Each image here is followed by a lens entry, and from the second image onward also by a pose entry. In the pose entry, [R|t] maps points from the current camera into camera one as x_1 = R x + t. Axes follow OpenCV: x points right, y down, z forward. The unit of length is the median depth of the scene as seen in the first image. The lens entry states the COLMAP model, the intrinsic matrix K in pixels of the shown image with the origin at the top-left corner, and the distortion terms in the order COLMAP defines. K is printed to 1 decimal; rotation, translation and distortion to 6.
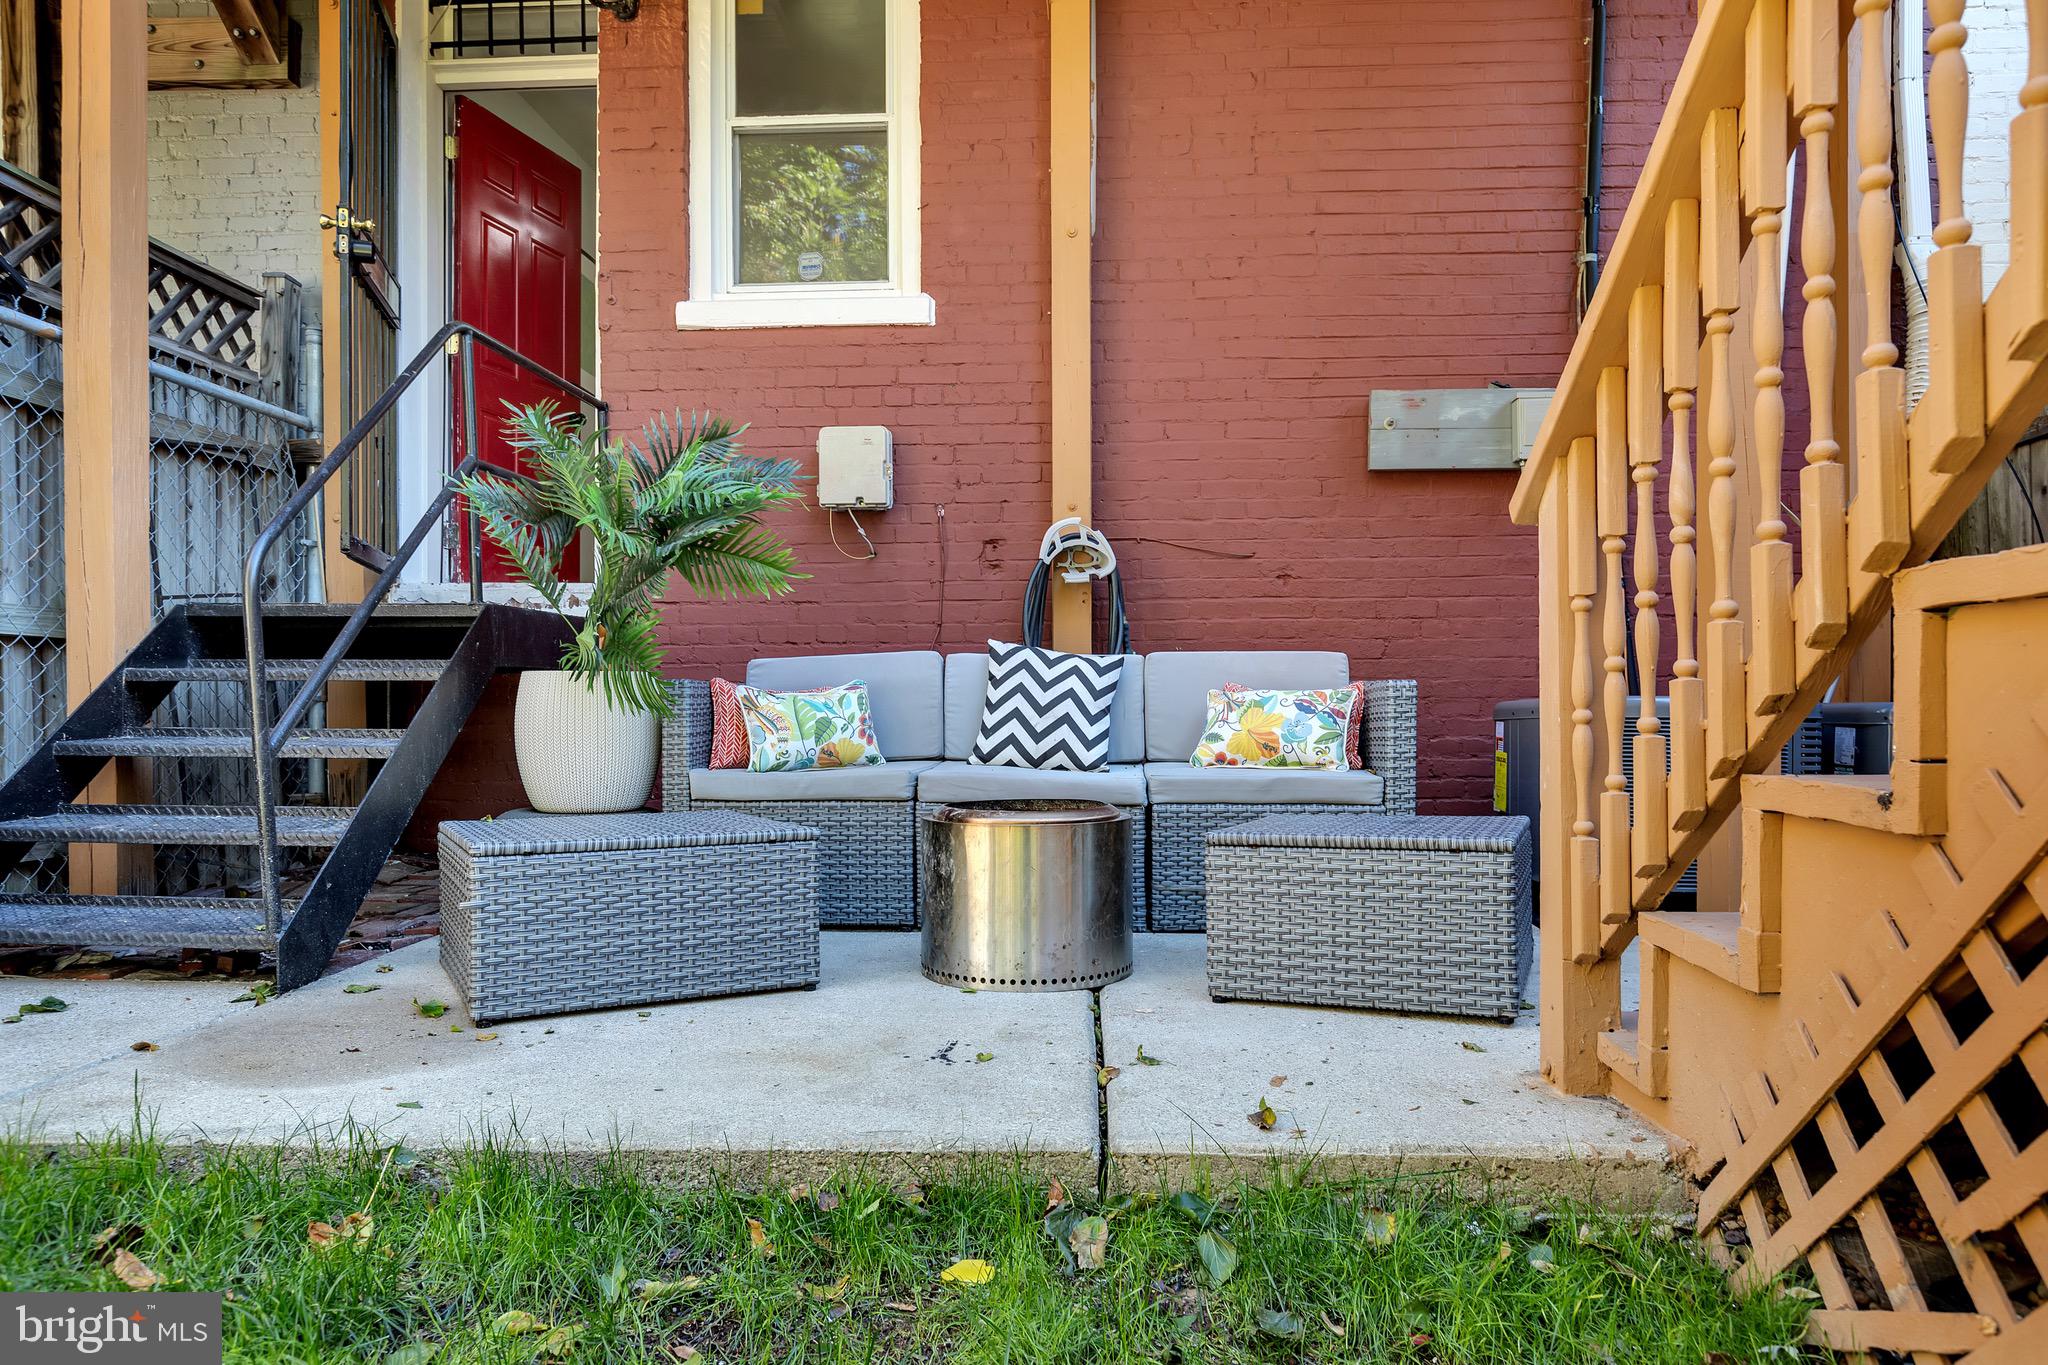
lens RADIAL K [[1344.3, 0, 1025.4], [0, 1344.3, 707.5], [0, 0, 1]] dist [-0.003180, -0.001508]
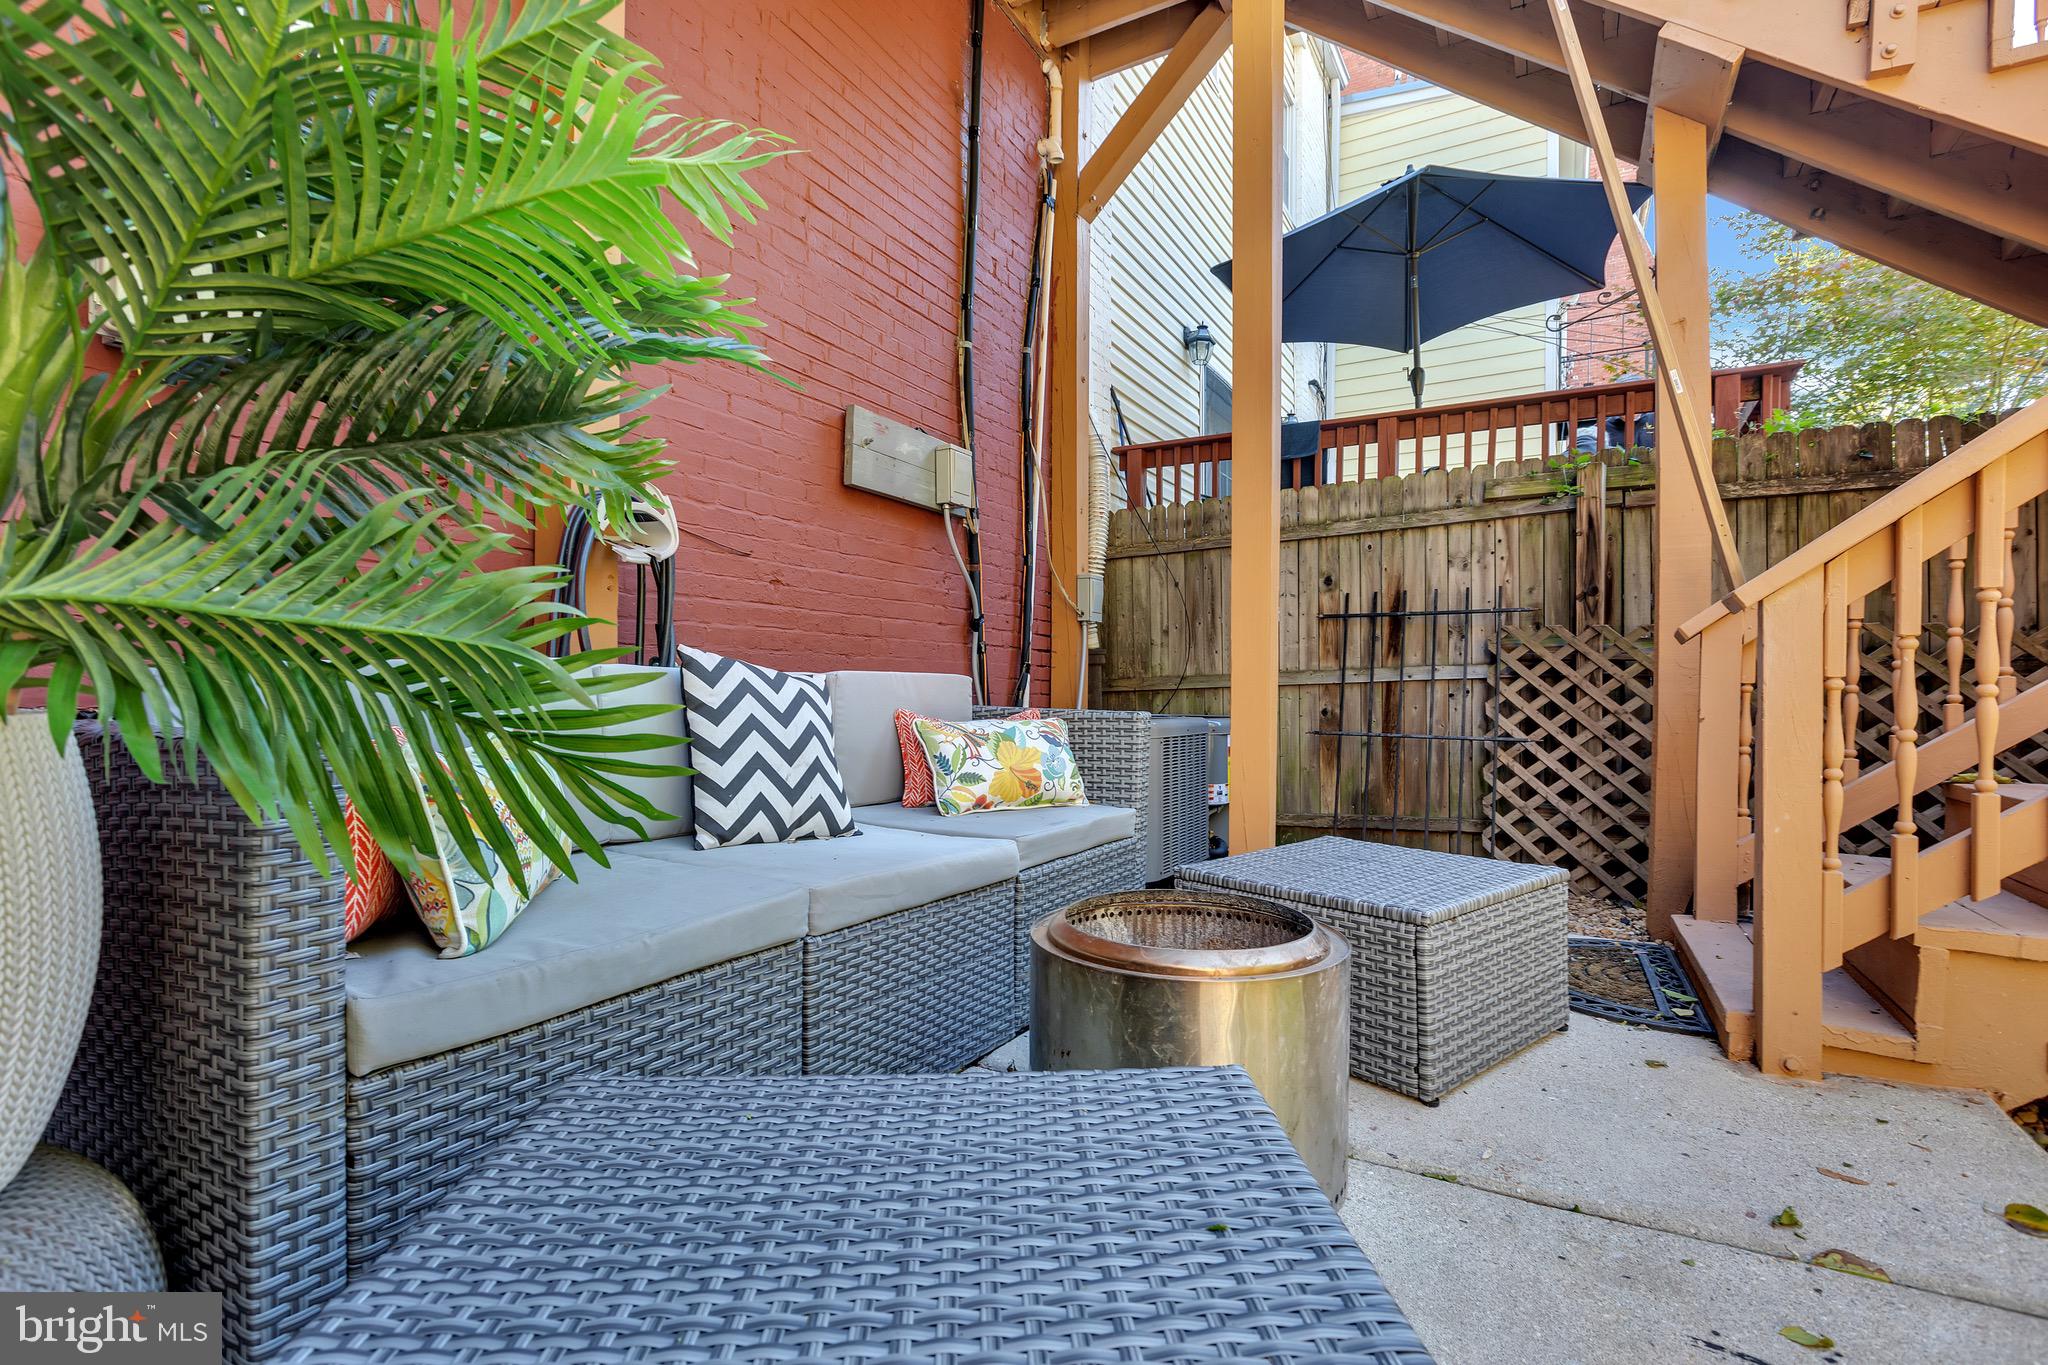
lens RADIAL K [[949.2, 0, 1035.9], [0, 949.2, 676.5], [0, 0, 1]] dist [-0.004699, -0.001457]
pose [[0.430757, 0.018019, 0.902288, -0.357455], [-0.012374, 0.999825, -0.014060, -0.031575], [-0.902383, -0.005108, 0.430904, 0.660852]]
